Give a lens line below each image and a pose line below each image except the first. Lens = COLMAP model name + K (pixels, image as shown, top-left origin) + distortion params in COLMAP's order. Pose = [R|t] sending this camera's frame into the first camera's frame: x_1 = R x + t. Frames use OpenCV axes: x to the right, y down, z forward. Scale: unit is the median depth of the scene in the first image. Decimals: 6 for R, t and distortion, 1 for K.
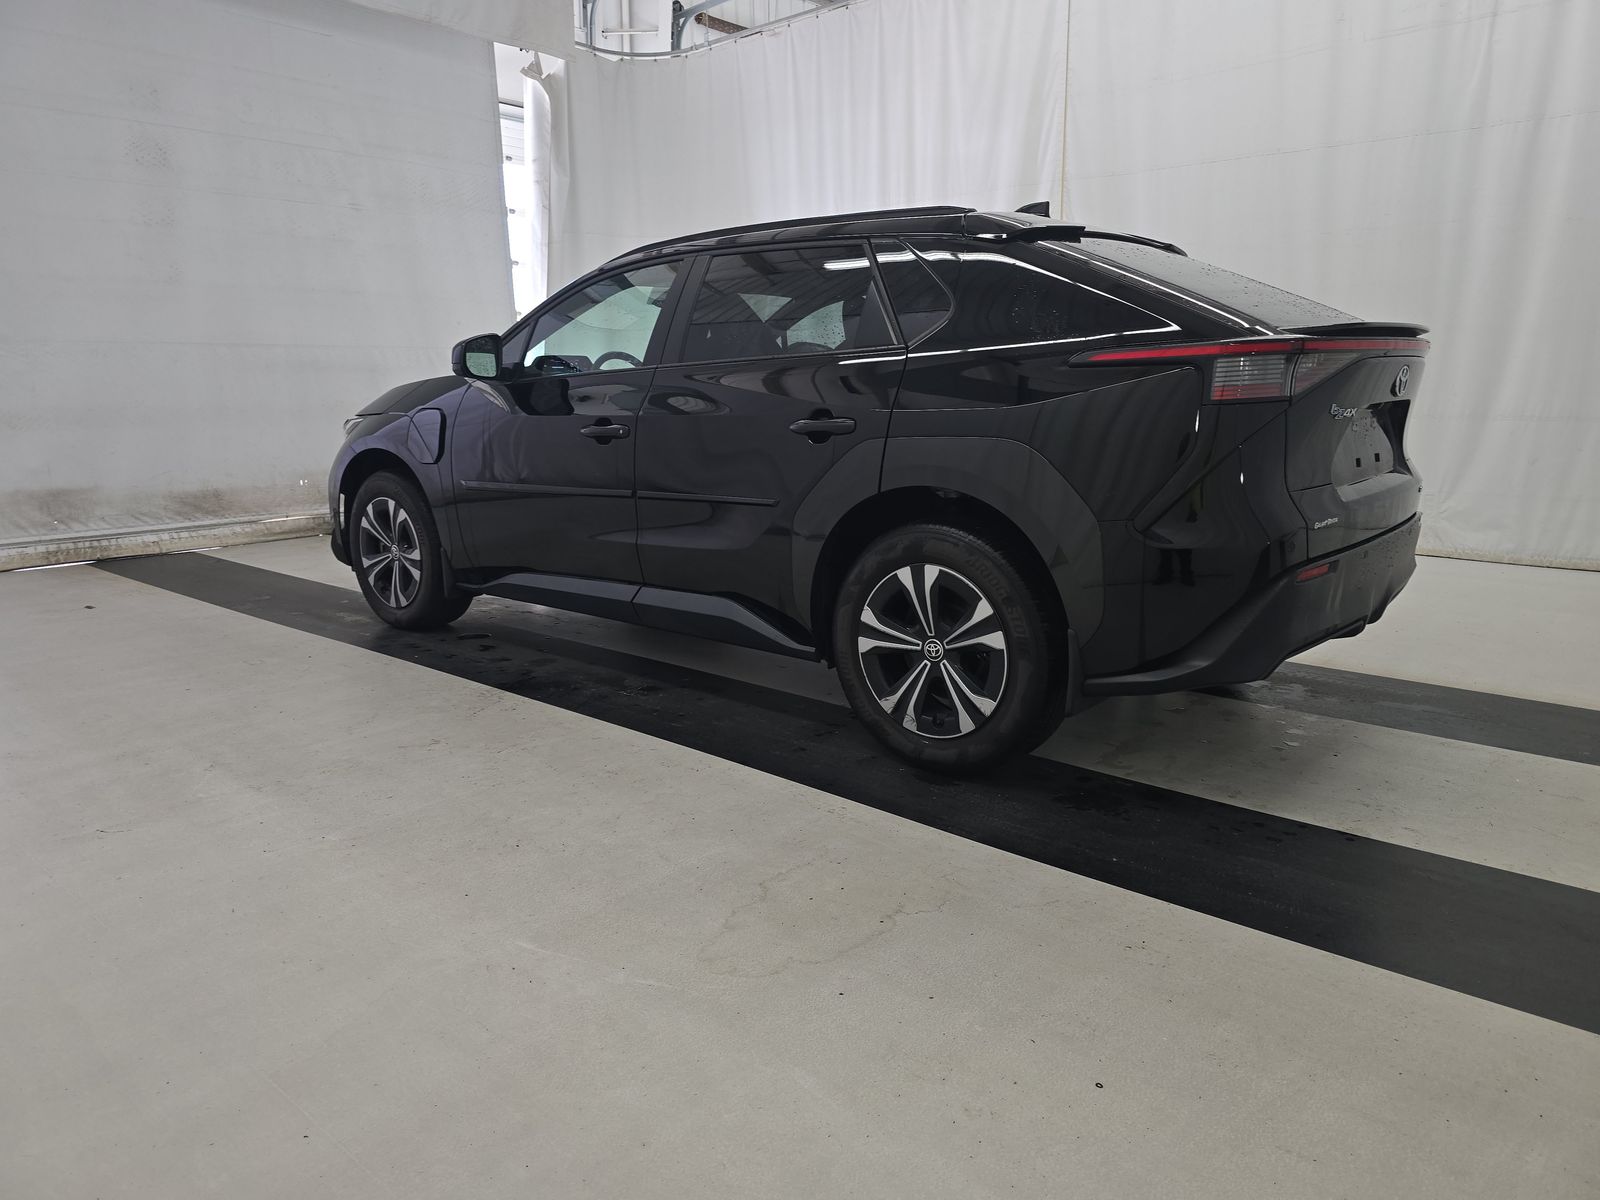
lens RADIAL K [[1069.8, 0, 807.4], [0, 1069.8, 602.4], [0, 0, 1]] dist [0.057949, -0.041480]
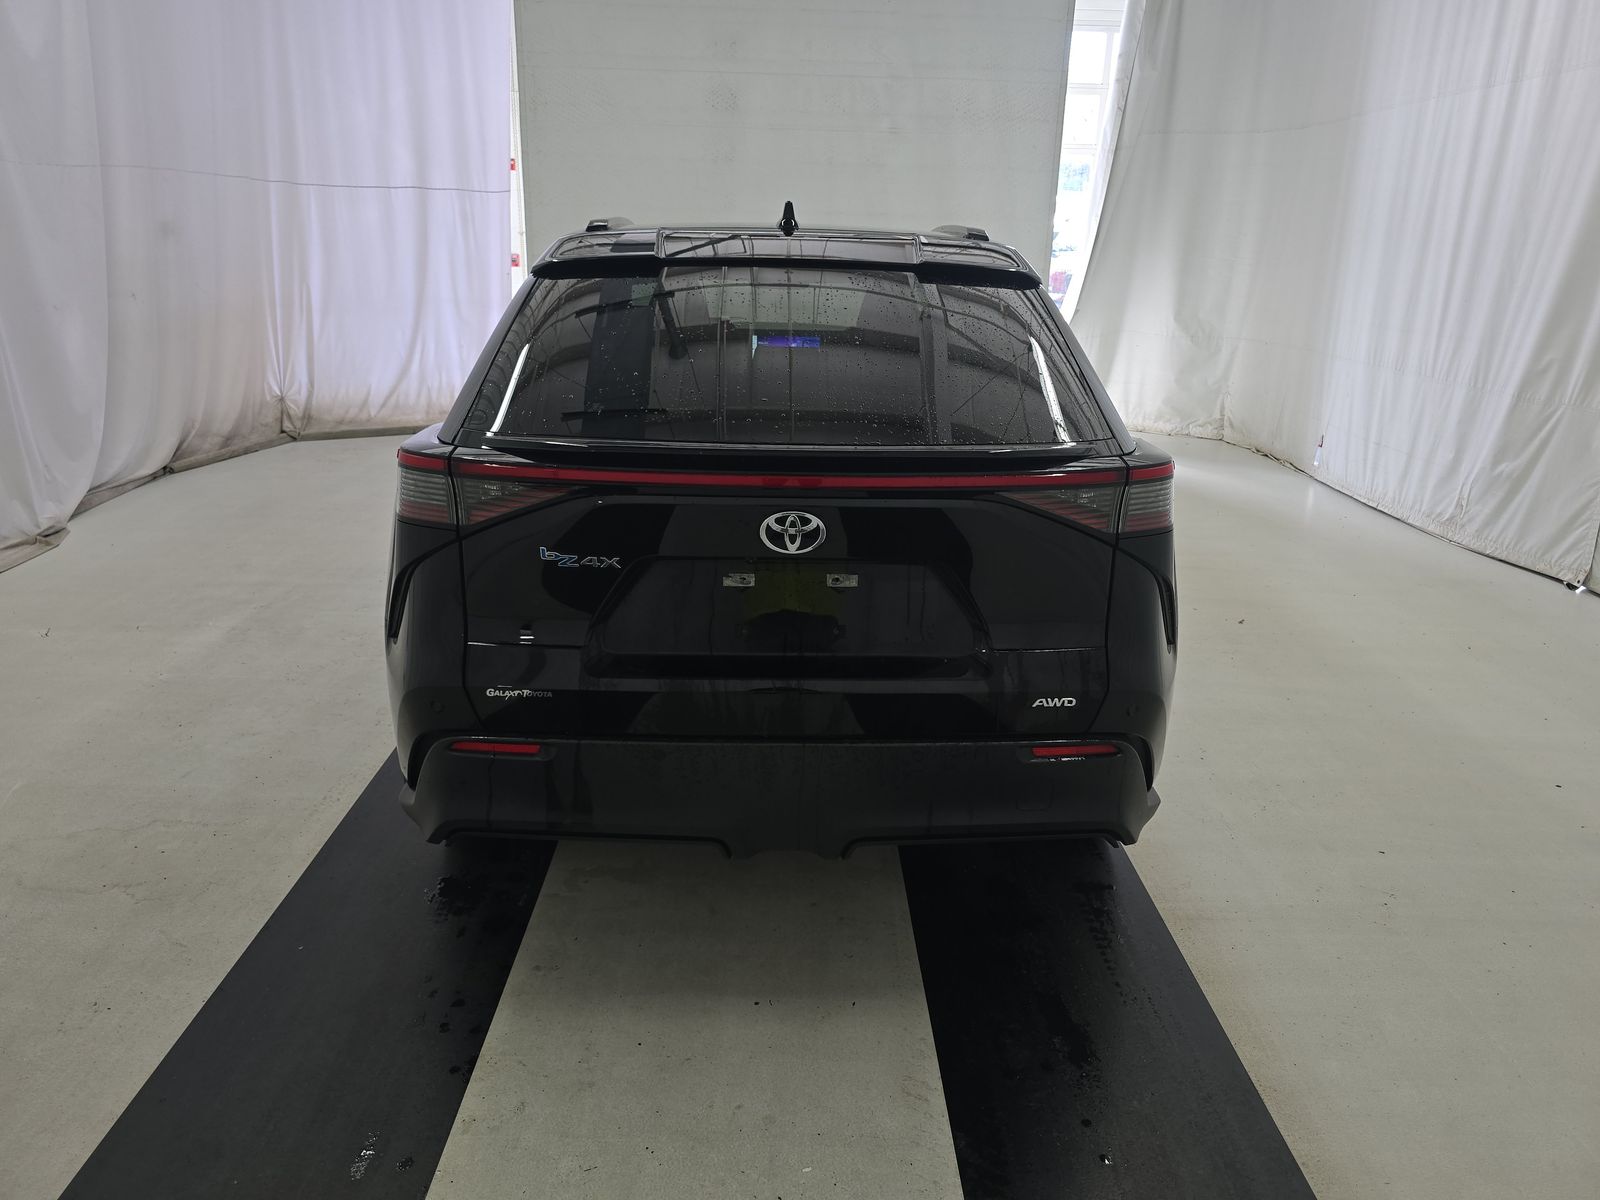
lens RADIAL K [[1069.8, 0, 807.4], [0, 1069.8, 602.4], [0, 0, 1]] dist [0.057949, -0.041480]
pose [[0.666337, 0.270135, -0.694998, 0.643247], [-0.186291, 0.962822, 0.195626, -0.186152], [0.722005, -0.000881, 0.691887, 0.347499]]
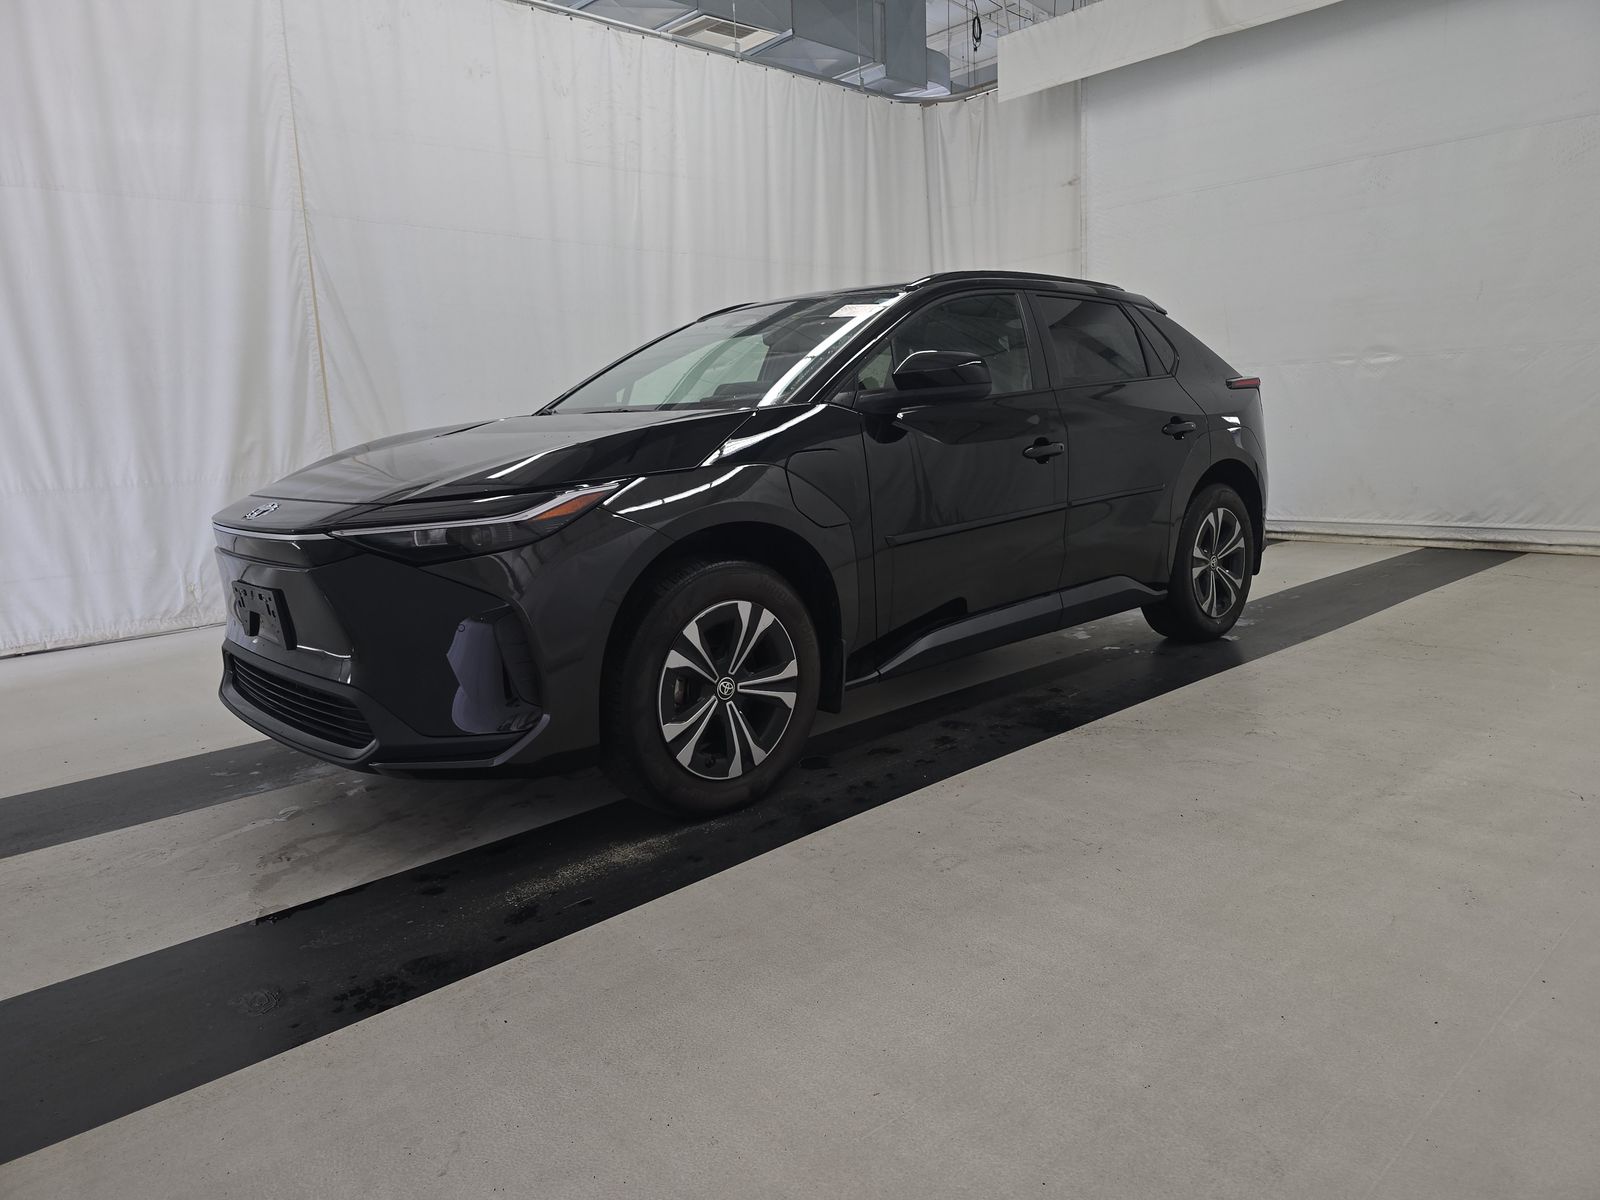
lens RADIAL K [[1069.8, 0, 807.4], [0, 1069.8, 602.4], [0, 0, 1]] dist [0.057949, -0.041480]
pose [[0.120168, -0.166296, 0.978726, -0.998850], [0.244873, 0.960374, 0.133112, -0.169471], [-0.962079, 0.223668, 0.156127, 0.869697]]
